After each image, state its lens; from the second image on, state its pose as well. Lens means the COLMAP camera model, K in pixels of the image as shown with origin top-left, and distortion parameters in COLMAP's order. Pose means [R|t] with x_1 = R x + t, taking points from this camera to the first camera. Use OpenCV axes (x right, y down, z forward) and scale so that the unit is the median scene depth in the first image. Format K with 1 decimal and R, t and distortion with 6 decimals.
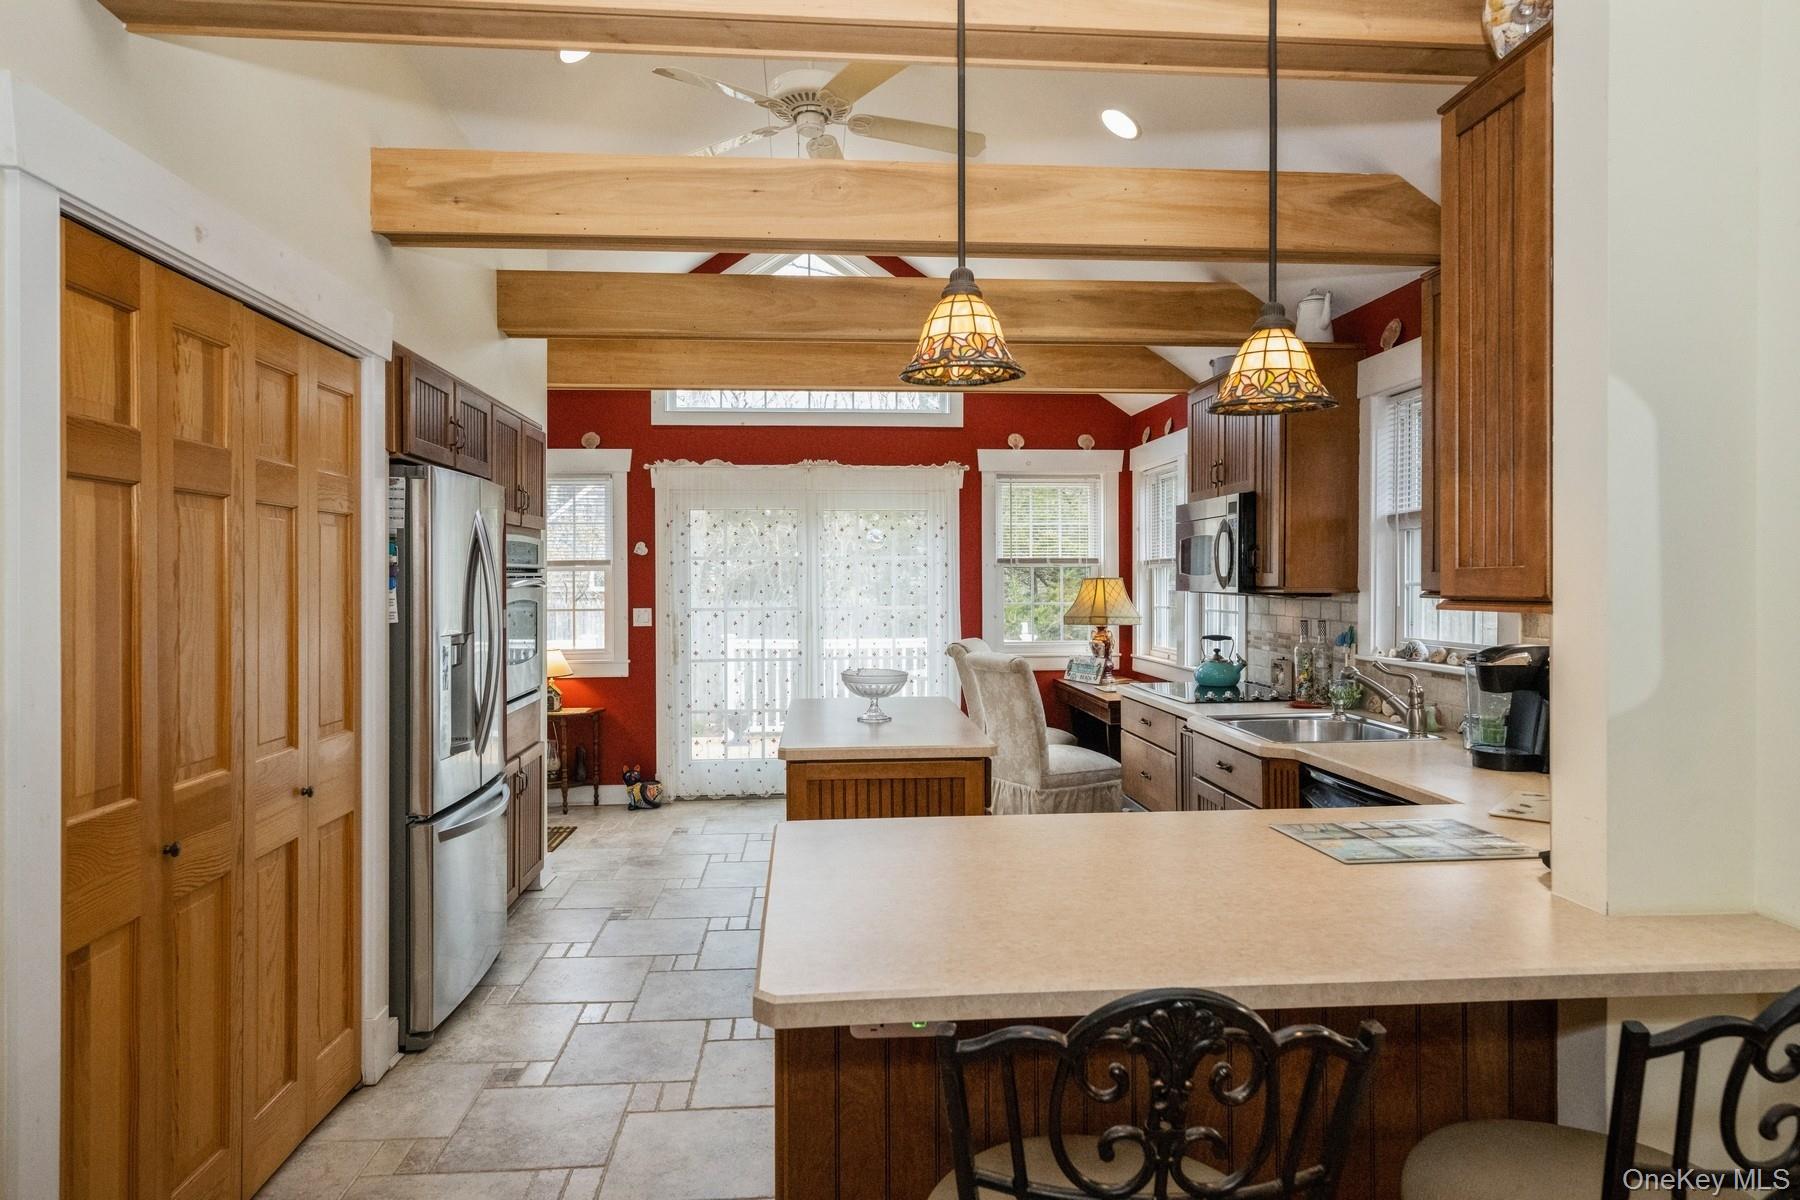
lens RADIAL K [[1068.7, 0, 916.4], [0, 1068.7, 586.8], [0, 0, 1]] dist [0.002445, -0.000226]
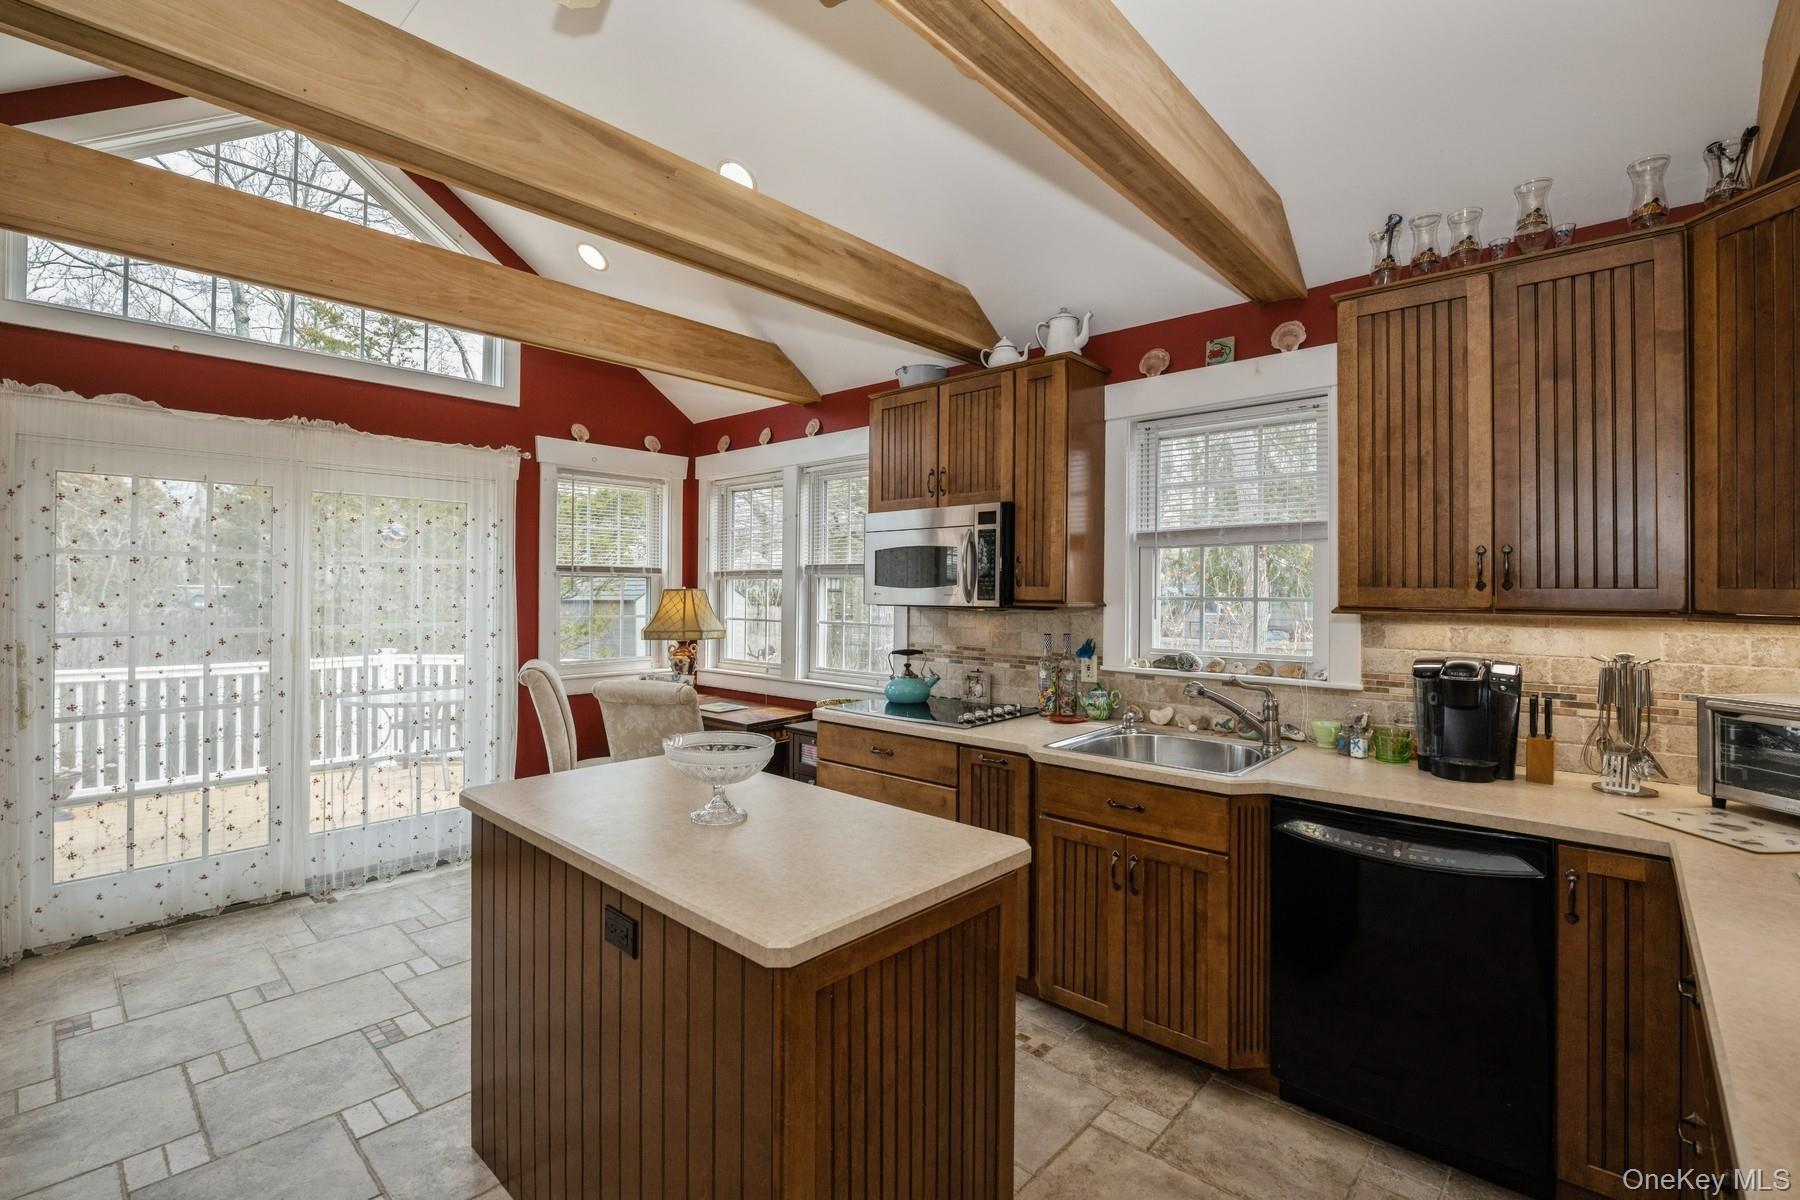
lens RADIAL K [[803.1, 0, 887.8], [0, 803.1, 589.8], [0, 0, 1]] dist [-0.008500, -0.000427]
pose [[0.739850, 0.006961, 0.672736, -0.166706], [-0.002823, 0.999970, -0.007242, -0.002759], [-0.672766, 0.003459, 0.739847, 0.350525]]
